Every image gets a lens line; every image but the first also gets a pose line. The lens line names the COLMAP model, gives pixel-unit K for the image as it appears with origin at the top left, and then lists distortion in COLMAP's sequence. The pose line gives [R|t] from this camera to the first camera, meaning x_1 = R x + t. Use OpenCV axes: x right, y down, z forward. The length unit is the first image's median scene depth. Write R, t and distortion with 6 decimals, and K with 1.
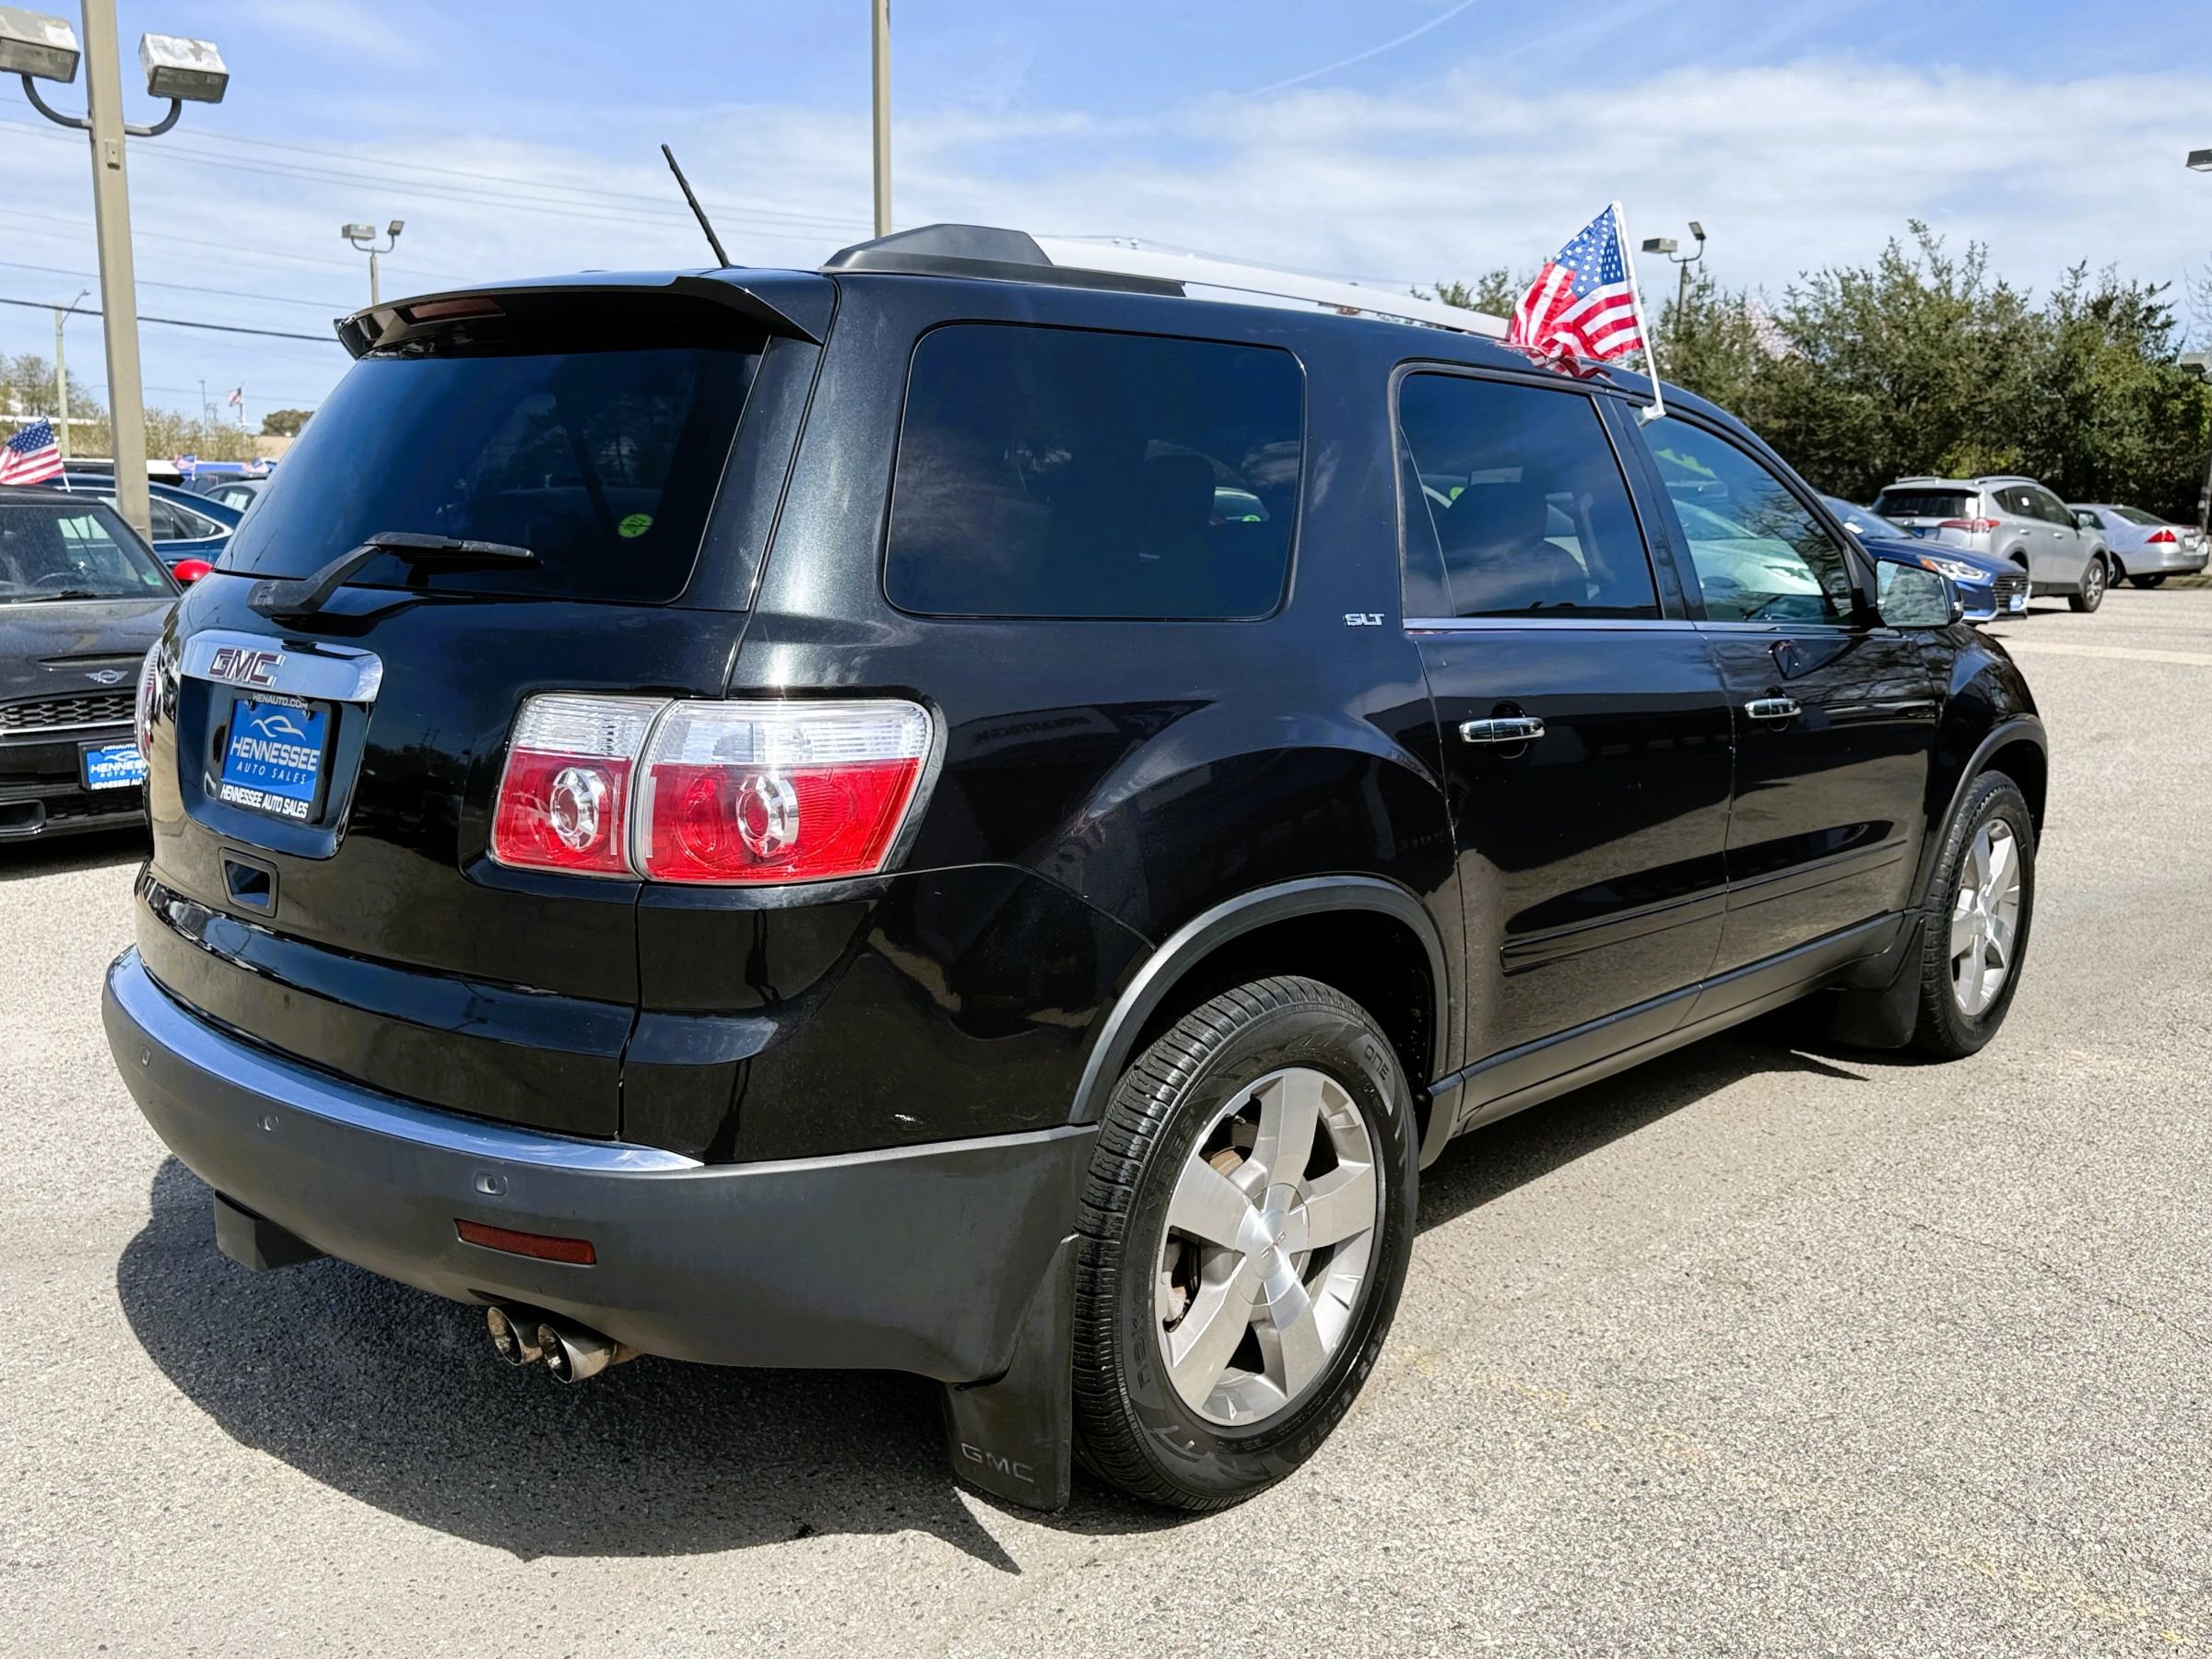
lens RADIAL K [[1827.9, 0, 1091.9], [0, 1827.9, 849.6], [0, 0, 1]] dist [0.055500, -0.079667]
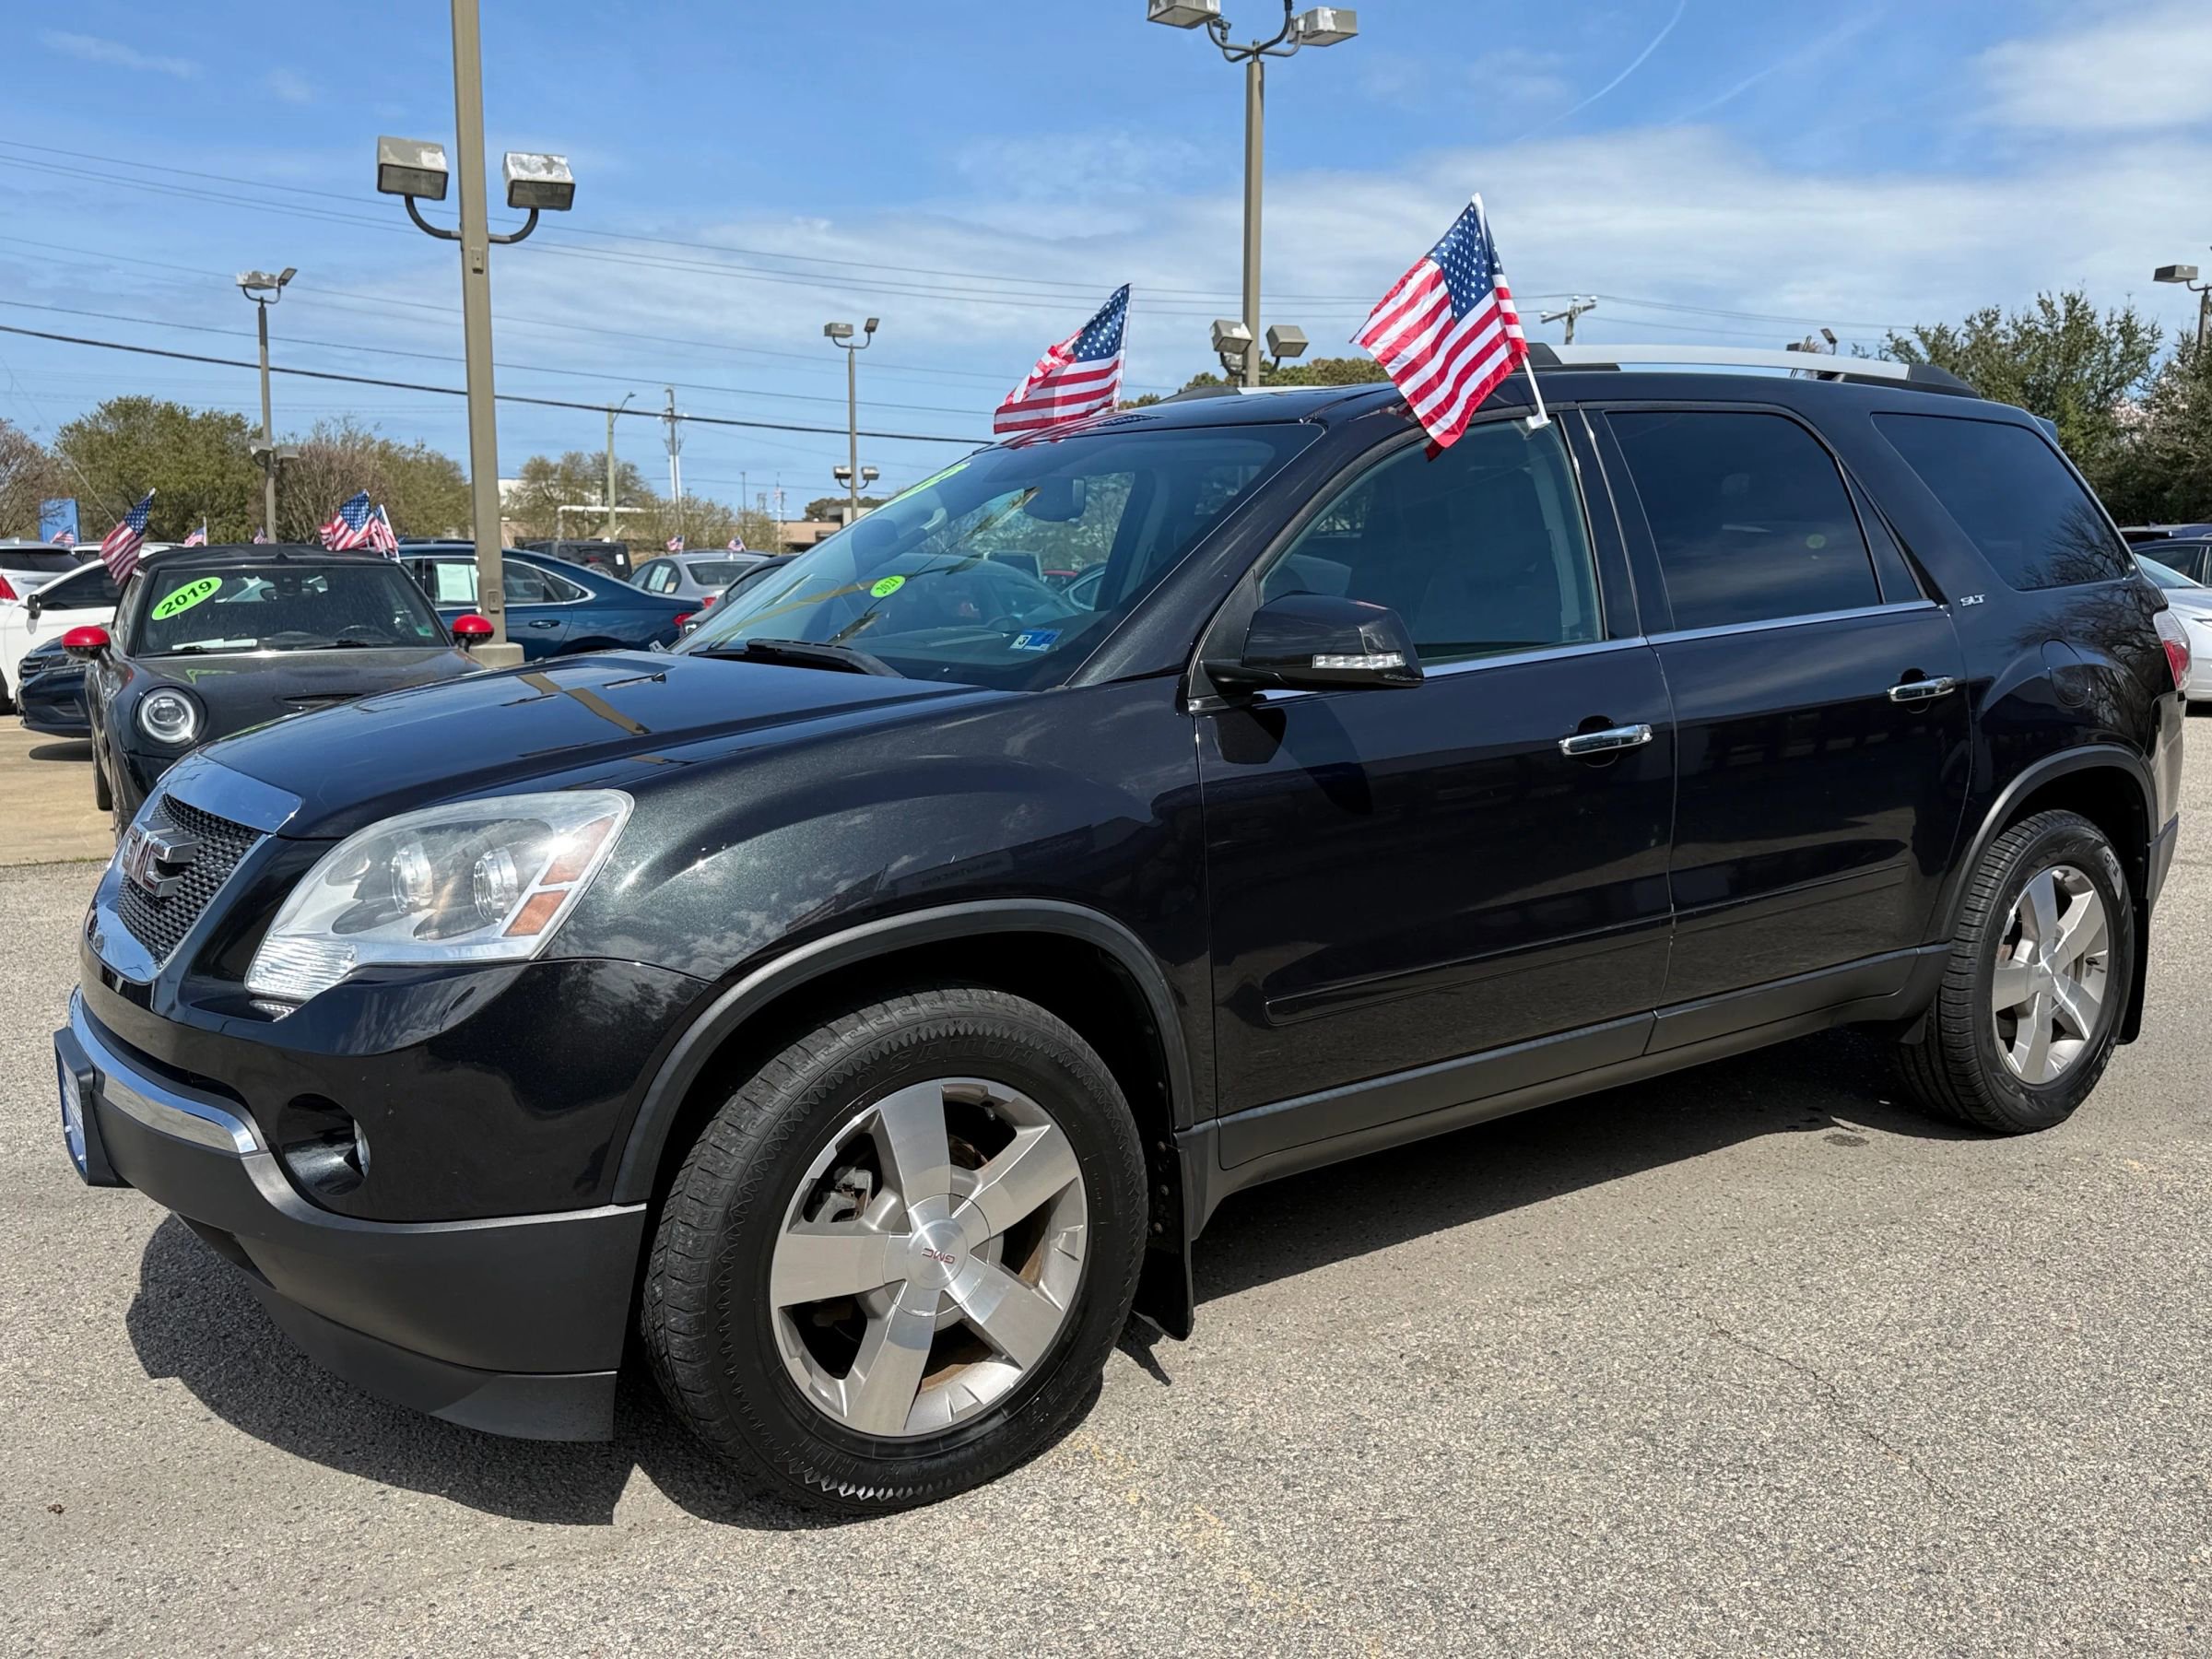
lens RADIAL K [[1827.9, 0, 1093.2], [0, 1827.9, 841.5], [0, 0, 1]] dist [0.055500, -0.079667]
pose [[0.965319, 0.025709, -0.259806, 0.134634], [-0.036614, 0.998636, -0.037223, 0.005806], [0.258494, 0.045445, 0.964943, 0.026288]]
